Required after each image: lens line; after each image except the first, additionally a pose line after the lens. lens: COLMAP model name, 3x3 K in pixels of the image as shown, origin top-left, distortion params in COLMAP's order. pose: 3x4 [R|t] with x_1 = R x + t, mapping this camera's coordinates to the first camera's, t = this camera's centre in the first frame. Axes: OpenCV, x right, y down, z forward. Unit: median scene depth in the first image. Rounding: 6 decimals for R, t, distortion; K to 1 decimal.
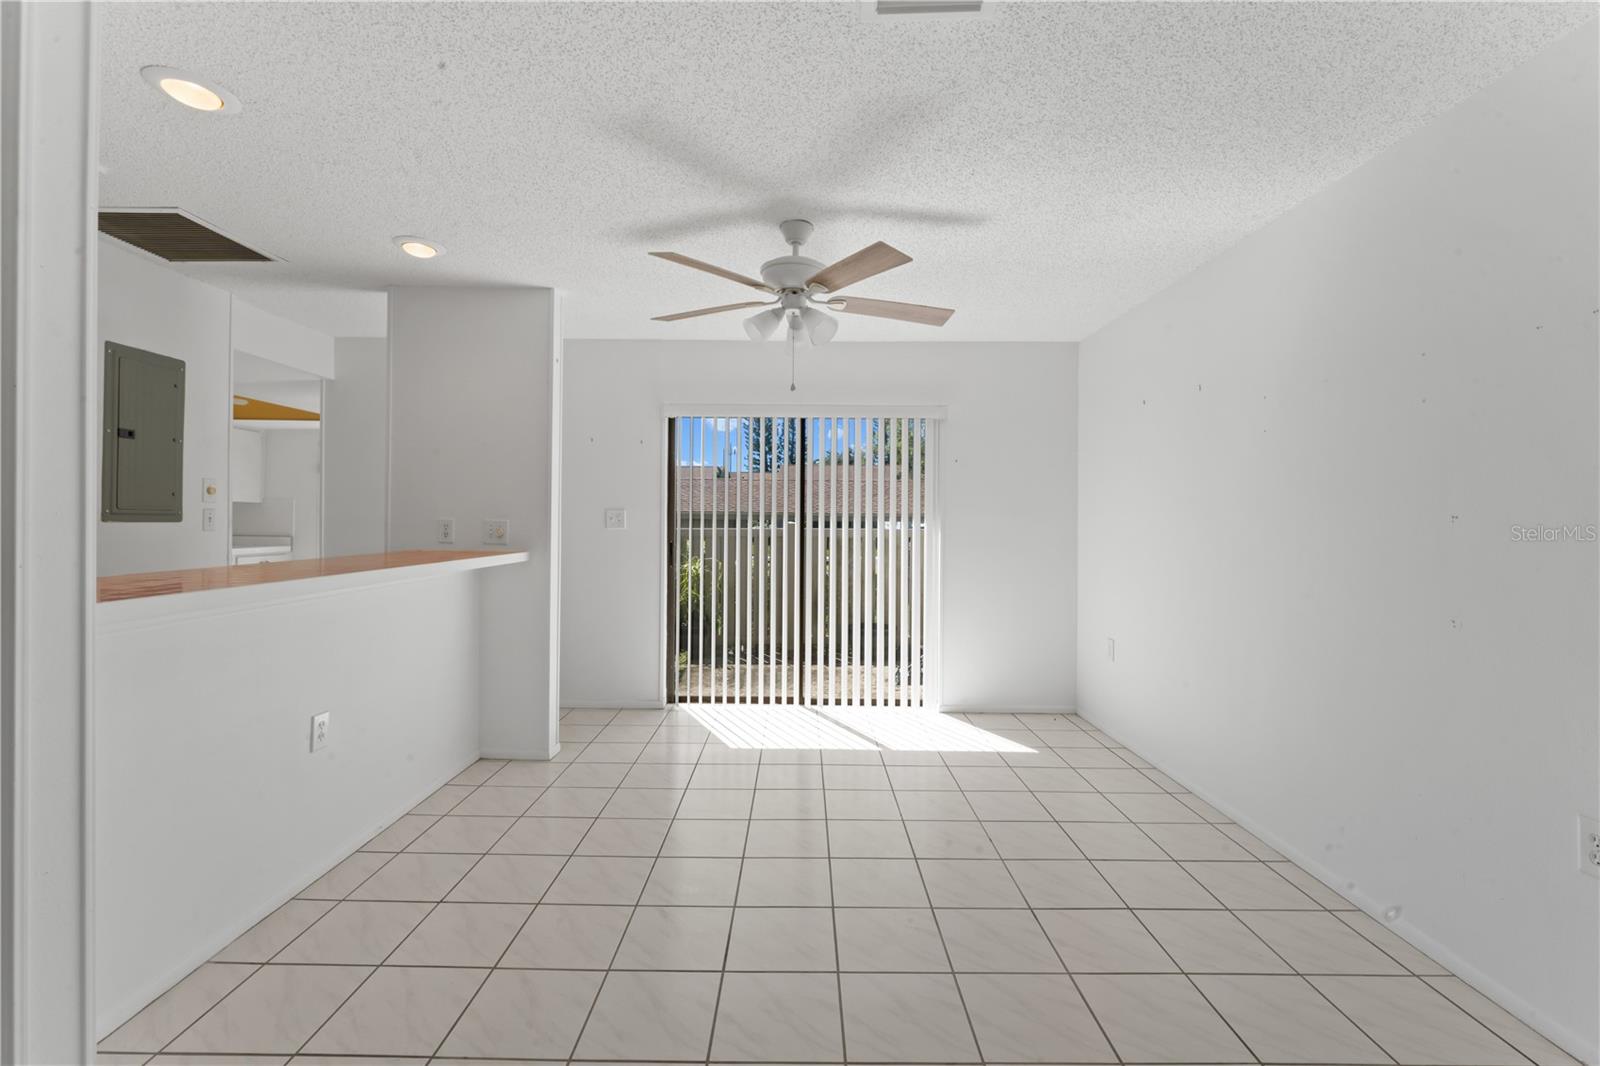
lens RADIAL K [[688.4, 0, 806.0], [0, 688.4, 518.5], [0, 0, 1]] dist [-0.001679, -0.000343]
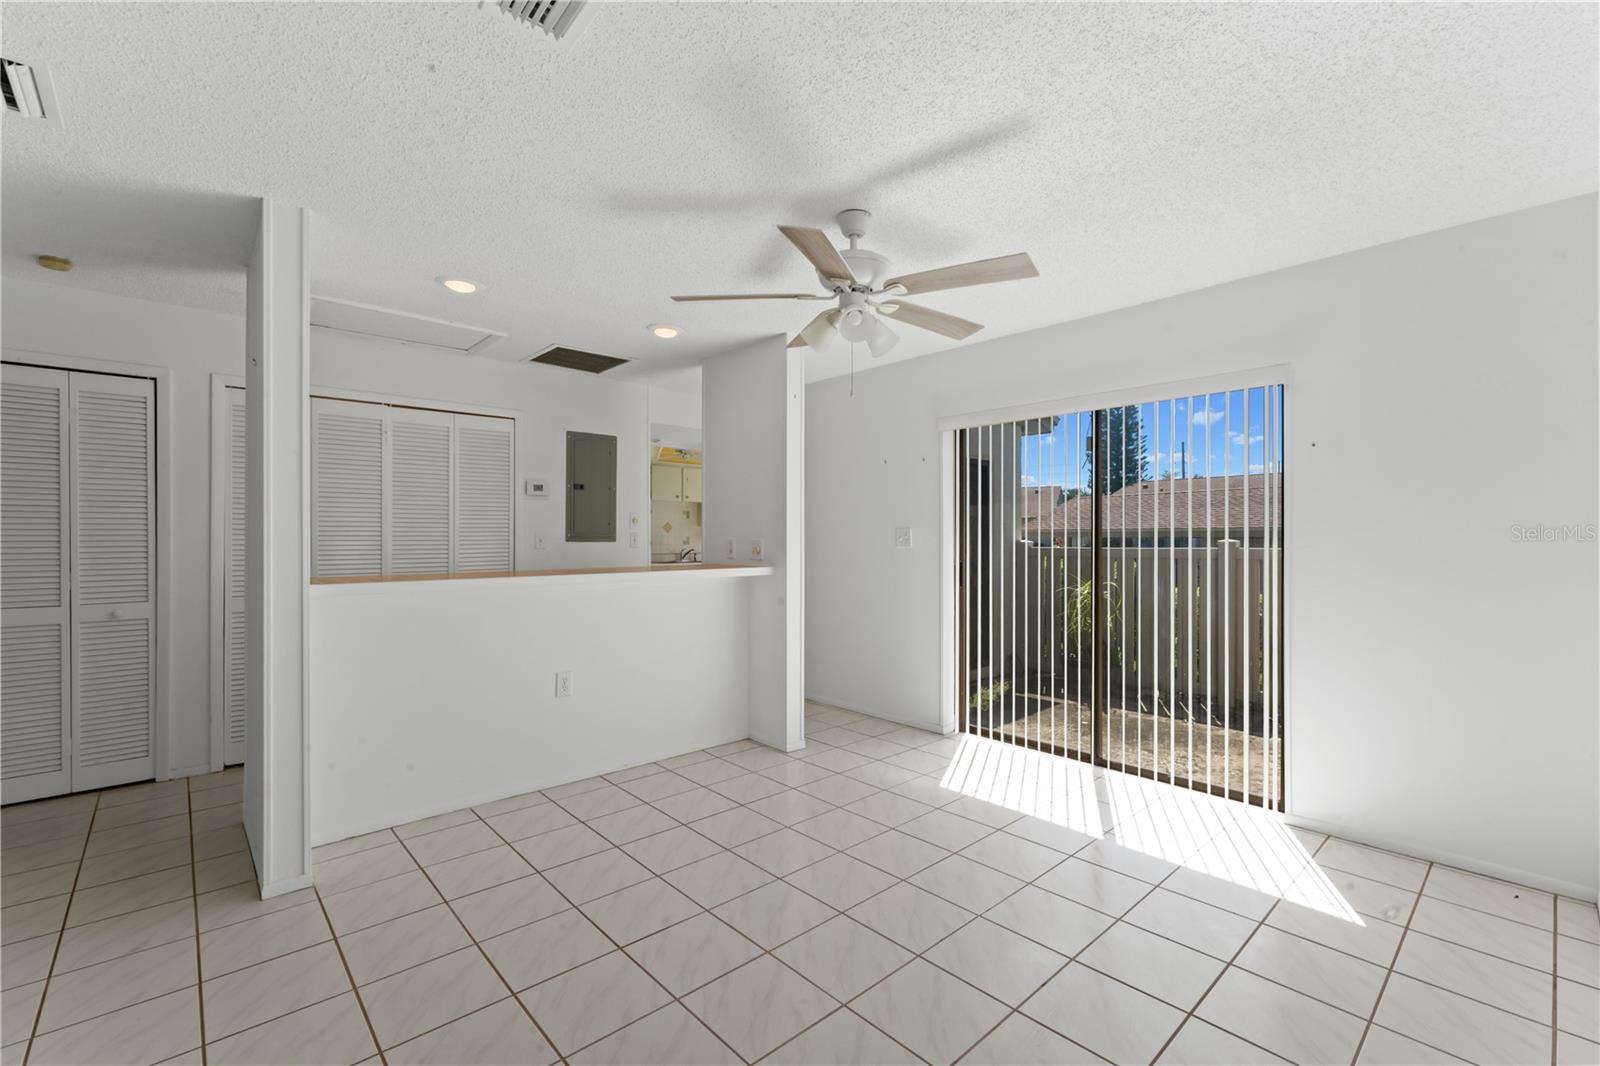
lens RADIAL K [[688.4, 0, 801.9], [0, 688.4, 536.0], [0, 0, 1]] dist [-0.001679, -0.000343]
pose [[0.676279, -0.008898, -0.736592, 0.381320], [0.006402, 0.999960, -0.006201, 0.003479], [0.736618, -0.000522, 0.676309, 0.206718]]
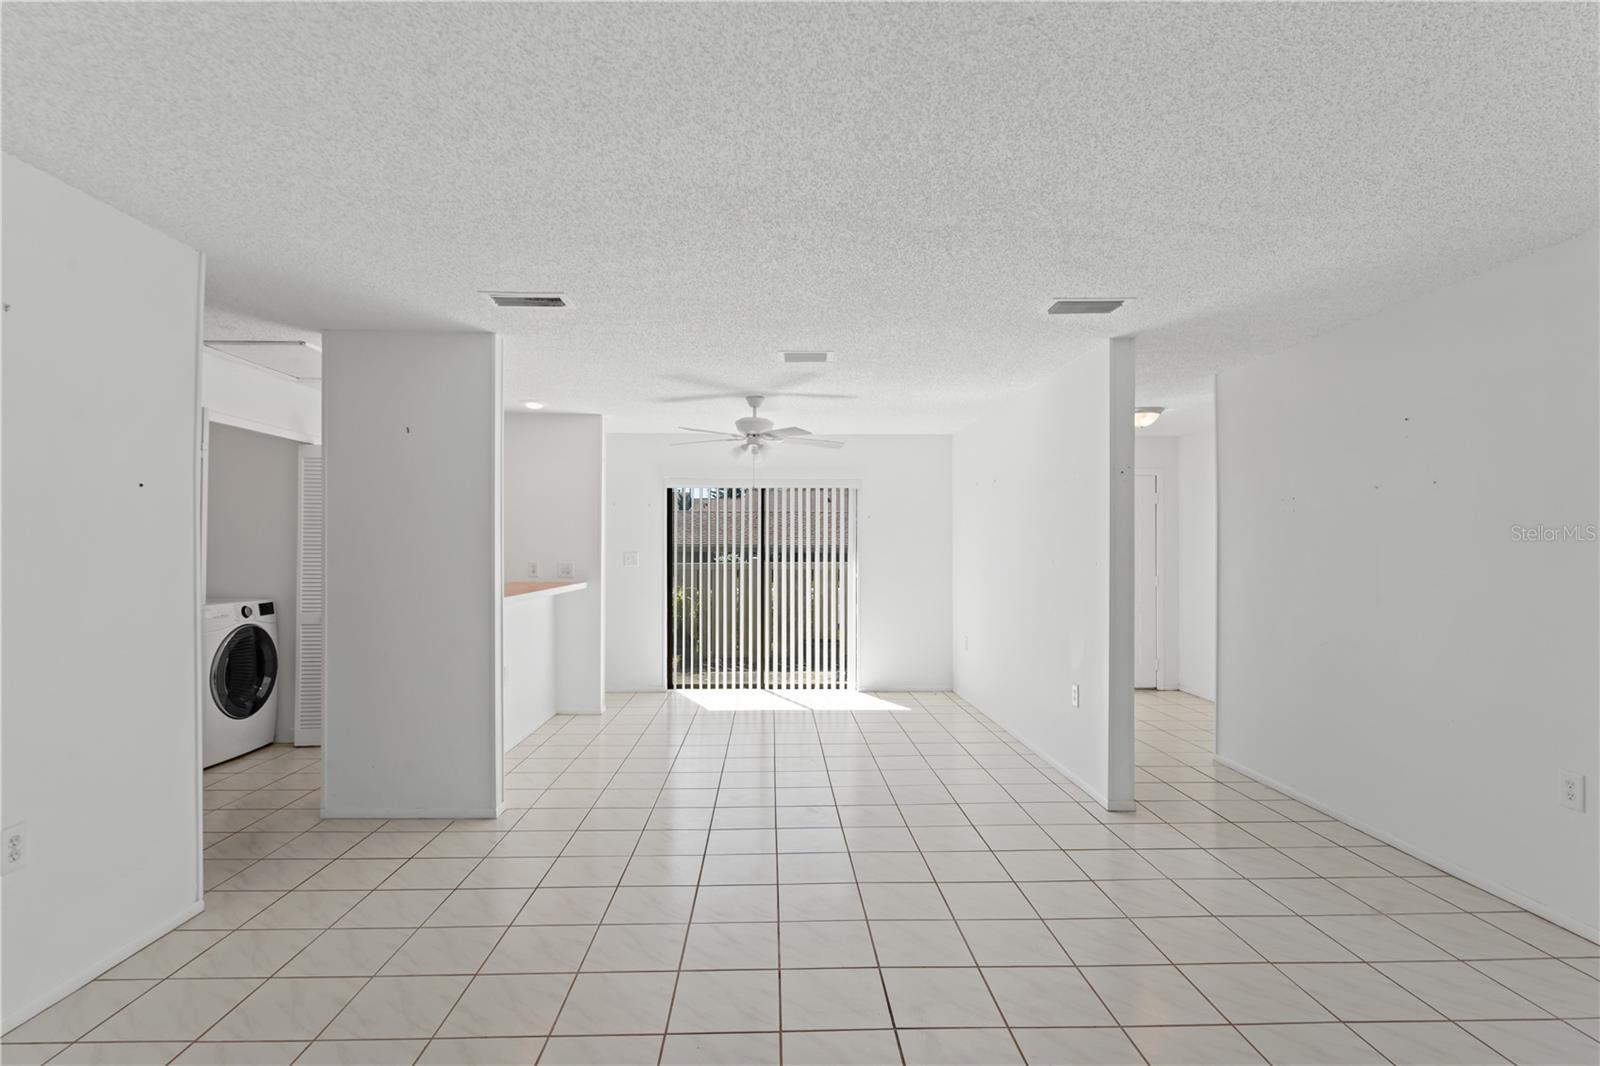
lens RADIAL K [[755.5, 0, 789.7], [0, 755.5, 539.9], [0, 0, 1]] dist [0.000701, 0.000007]
pose [[0.999751, -0.006751, 0.021260, 0.019578], [0.006939, 0.999937, -0.008812, -0.024442], [-0.021199, 0.008958, 0.999735, -0.594622]]
